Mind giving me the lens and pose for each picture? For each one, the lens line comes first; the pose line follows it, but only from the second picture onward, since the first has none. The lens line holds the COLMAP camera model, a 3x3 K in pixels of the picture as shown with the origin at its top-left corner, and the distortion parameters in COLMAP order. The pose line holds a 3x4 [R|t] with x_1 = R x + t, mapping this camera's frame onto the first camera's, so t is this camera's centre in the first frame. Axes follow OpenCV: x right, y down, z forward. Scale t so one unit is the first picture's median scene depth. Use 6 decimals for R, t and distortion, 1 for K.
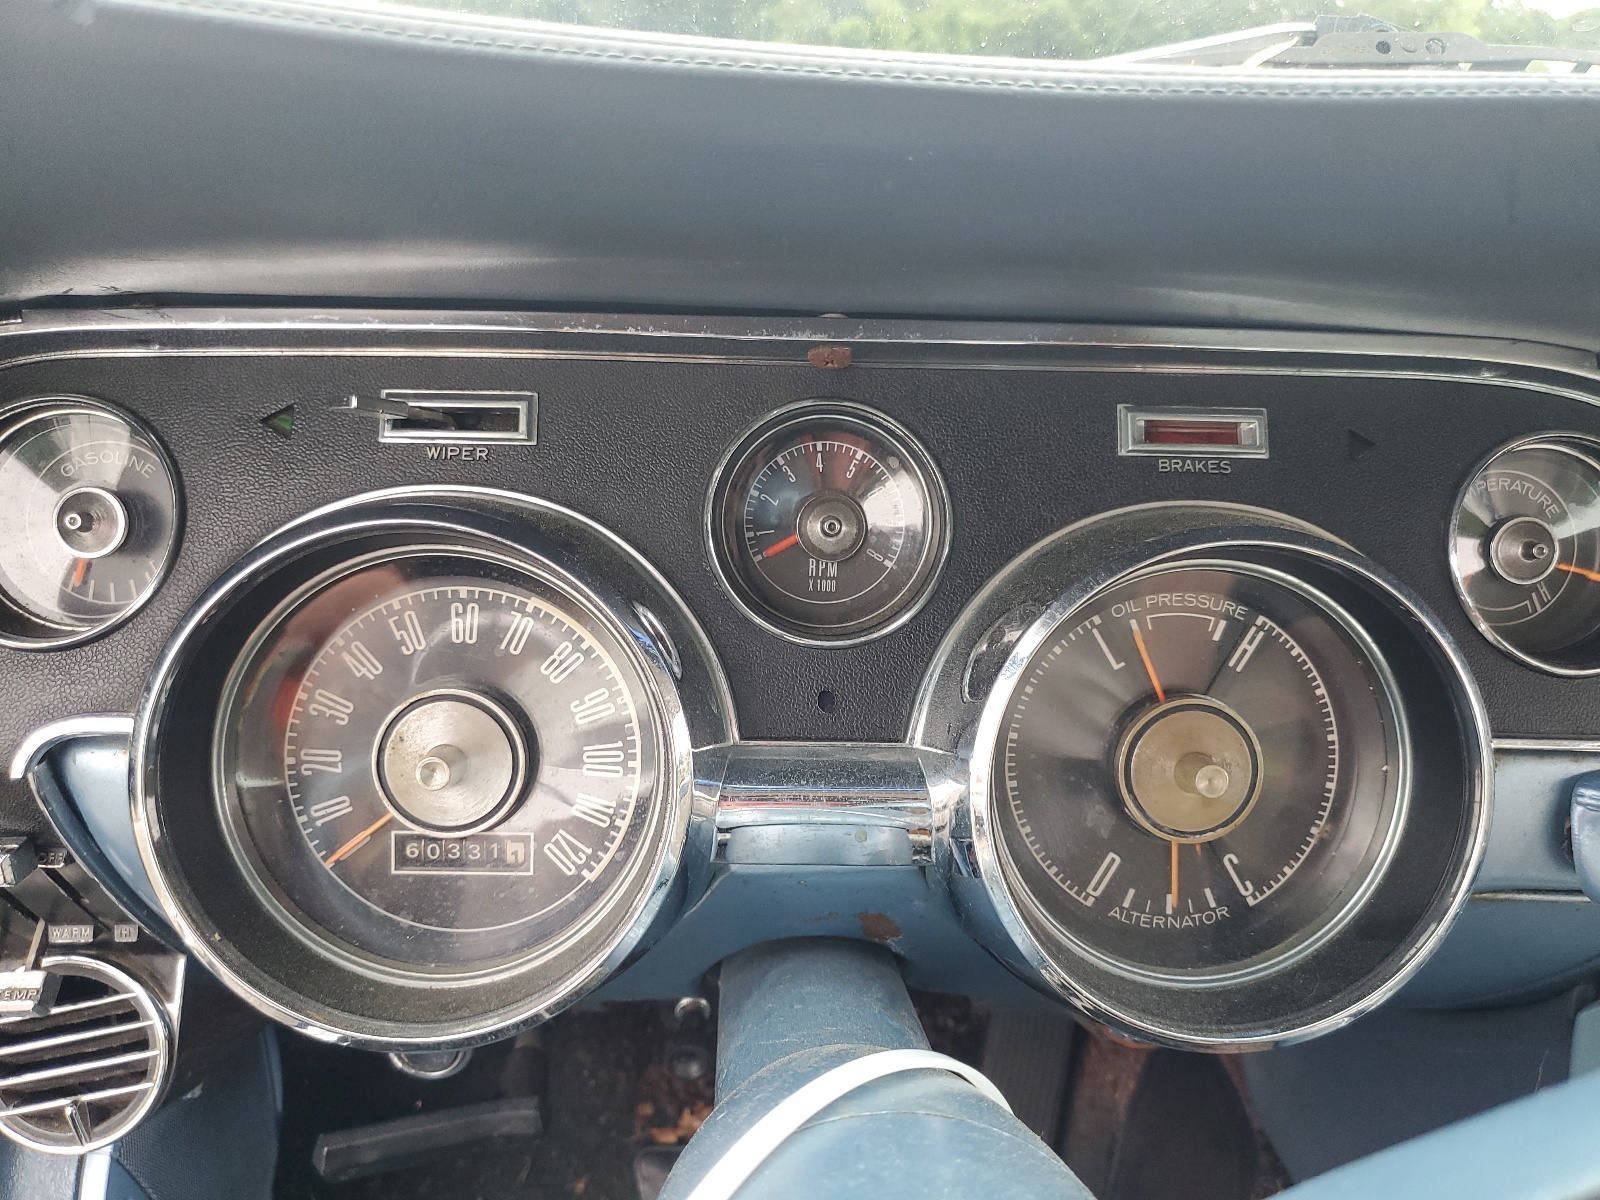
lens RADIAL K [[1211.7, 0, 800.0], [0, 1211.7, 600.0], [0, 0, 1]] dist [-0.005700, -0.001801]
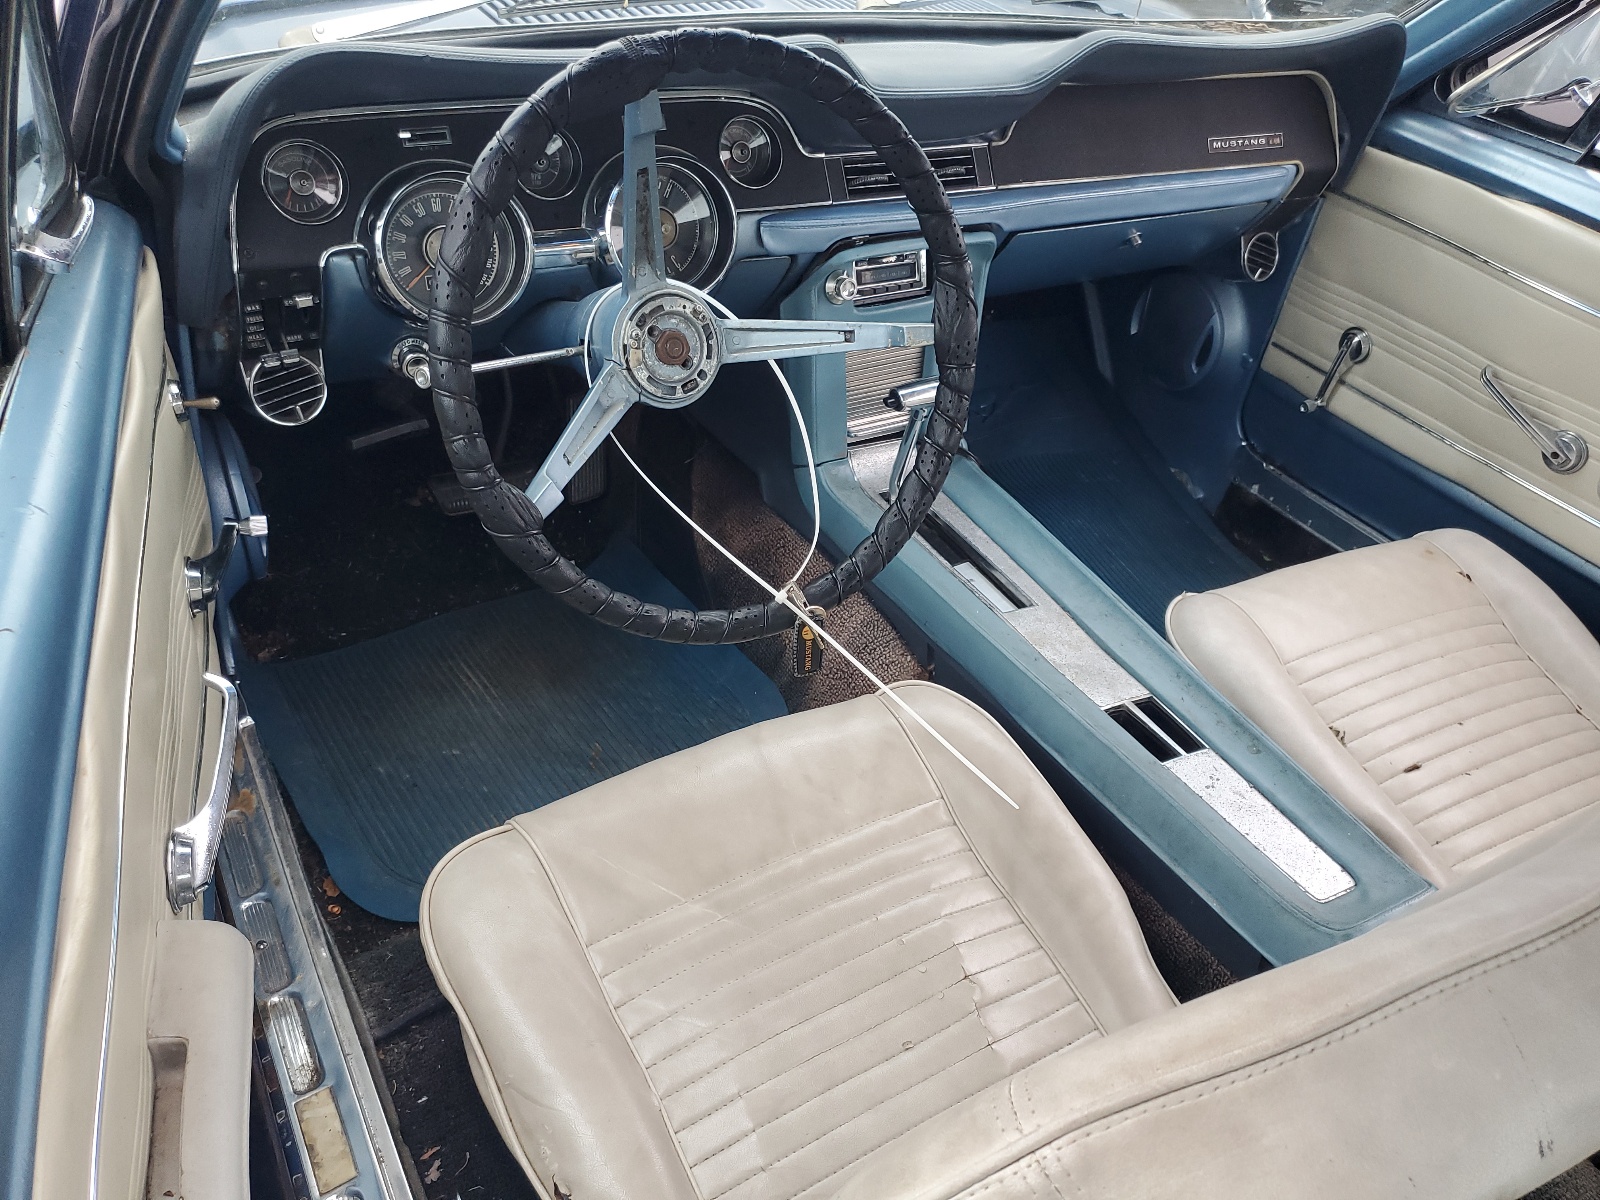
lens RADIAL K [[1211.7, 0, 800.0], [0, 1211.7, 600.0], [0, 0, 1]] dist [-0.005700, -0.001801]
pose [[0.892712, -0.227248, 0.389131, -0.894955], [0.096183, 0.939722, 0.328133, 0.042485], [-0.440242, -0.255501, 0.860759, -2.399420]]
